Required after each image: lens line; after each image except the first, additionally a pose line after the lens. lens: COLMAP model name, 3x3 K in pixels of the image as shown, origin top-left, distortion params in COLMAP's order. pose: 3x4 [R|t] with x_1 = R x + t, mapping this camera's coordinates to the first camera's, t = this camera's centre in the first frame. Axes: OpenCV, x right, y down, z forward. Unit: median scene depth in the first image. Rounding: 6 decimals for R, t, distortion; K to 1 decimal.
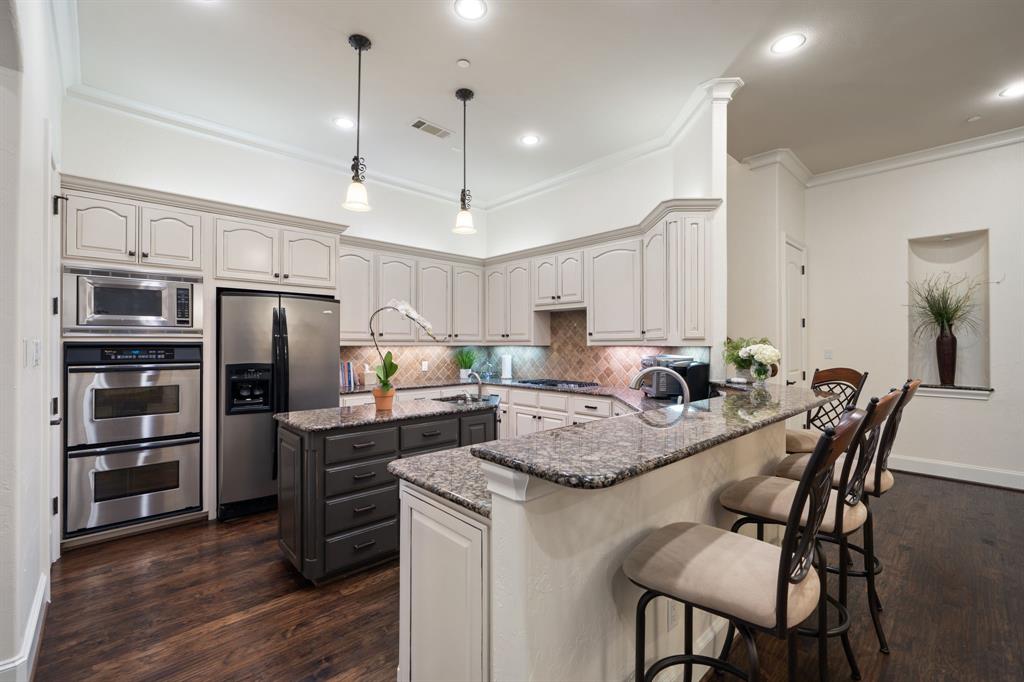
lens RADIAL K [[450.8, 0, 511.1], [0, 450.8, 342.6], [0, 0, 1]] dist [0.014243, 0.000213]
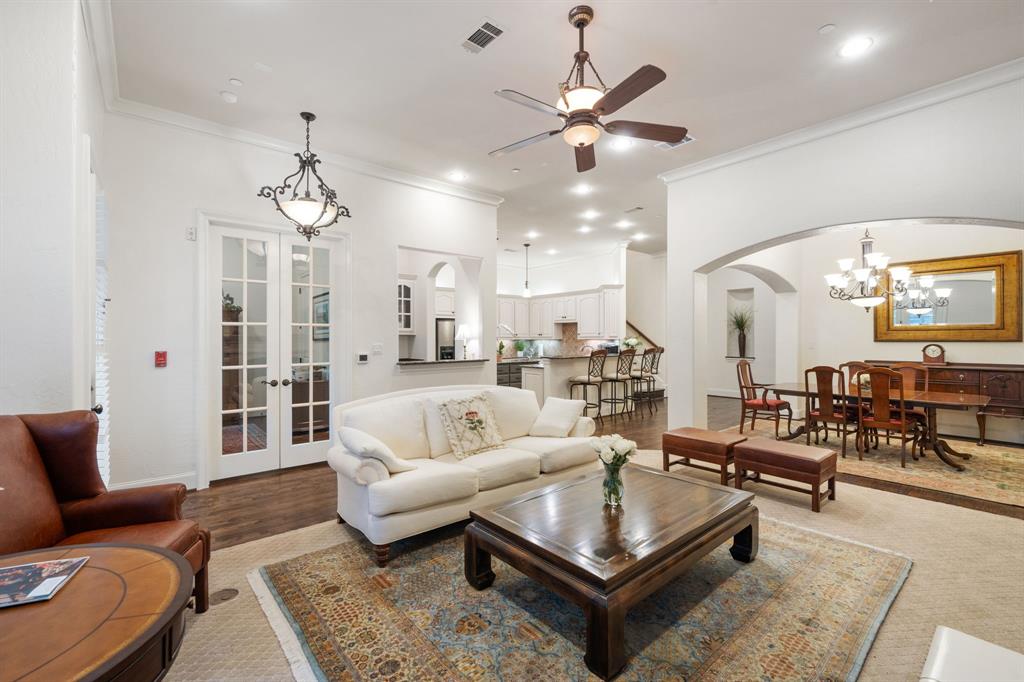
lens RADIAL K [[450.8, 0, 521.6], [0, 450.8, 341.4], [0, 0, 1]] dist [0.014243, 0.000213]
pose [[0.999503, -0.002136, -0.031460, -0.046378], [0.002381, 0.999967, 0.007776, -0.000982], [0.031442, -0.007847, 0.999475, -1.465740]]
